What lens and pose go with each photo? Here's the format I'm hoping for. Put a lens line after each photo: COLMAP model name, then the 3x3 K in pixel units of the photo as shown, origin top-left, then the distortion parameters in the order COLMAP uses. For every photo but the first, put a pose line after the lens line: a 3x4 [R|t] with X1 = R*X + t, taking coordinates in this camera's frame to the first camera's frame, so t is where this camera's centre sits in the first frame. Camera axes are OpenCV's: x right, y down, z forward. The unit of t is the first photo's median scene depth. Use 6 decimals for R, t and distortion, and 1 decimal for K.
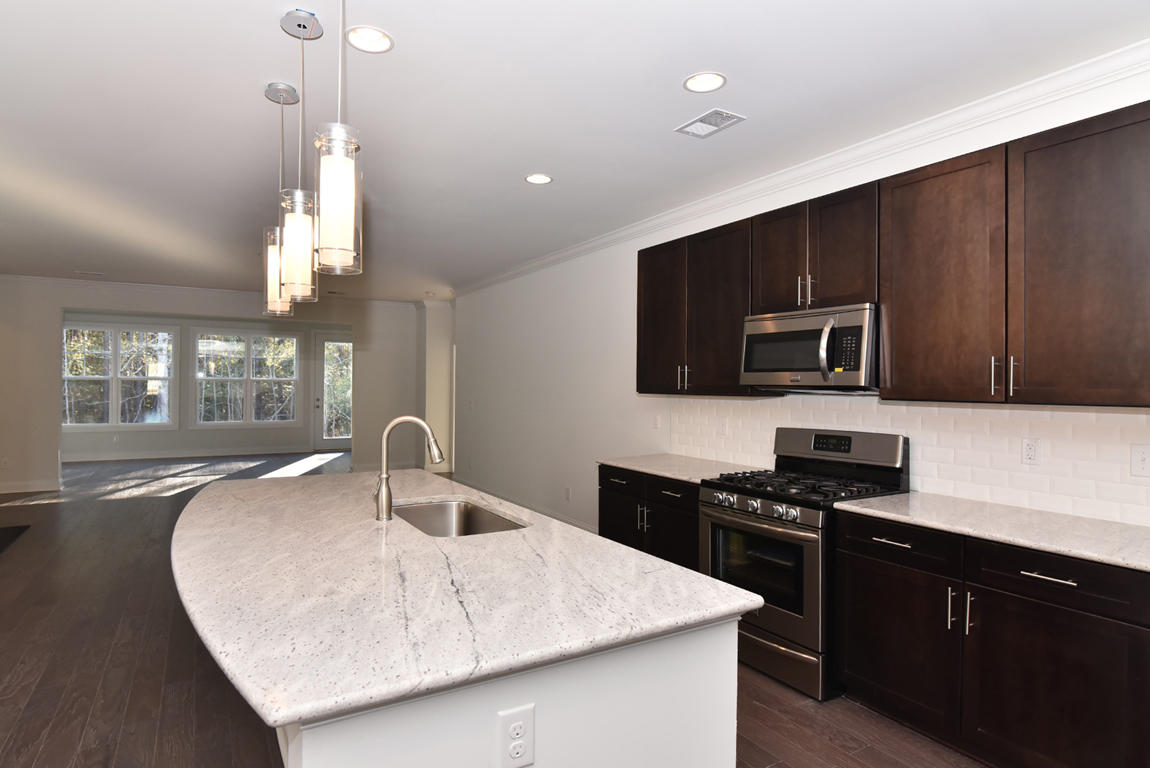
lens RADIAL K [[599.7, 0, 520.8], [0, 599.7, 385.4], [0, 0, 1]] dist [-0.019380, -0.002632]
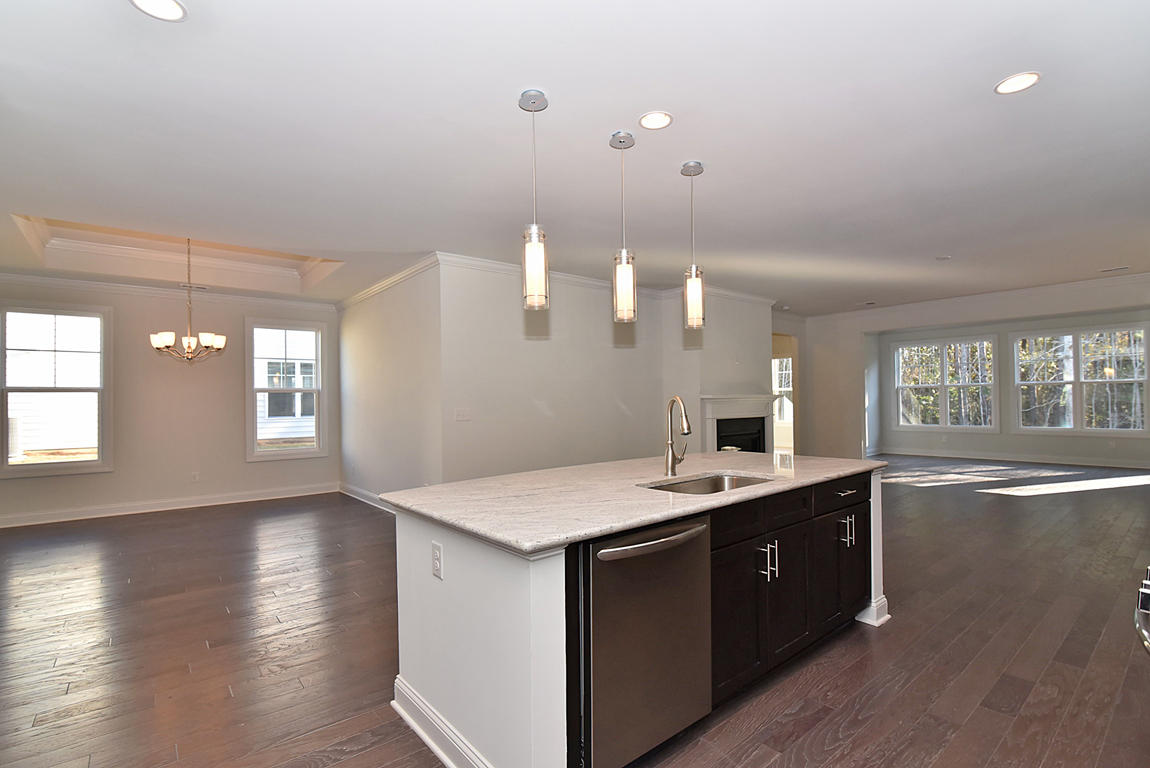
lens RADIAL K [[525.5, 0, 579.1], [0, 525.5, 392.8], [0, 0, 1]] dist [-0.028159, 0.001807]
pose [[0.211664, -0.024011, -0.977048, 0.710006], [0.015919, 0.999650, -0.021117, 0.053306], [0.977213, -0.011084, 0.211972, 0.467217]]
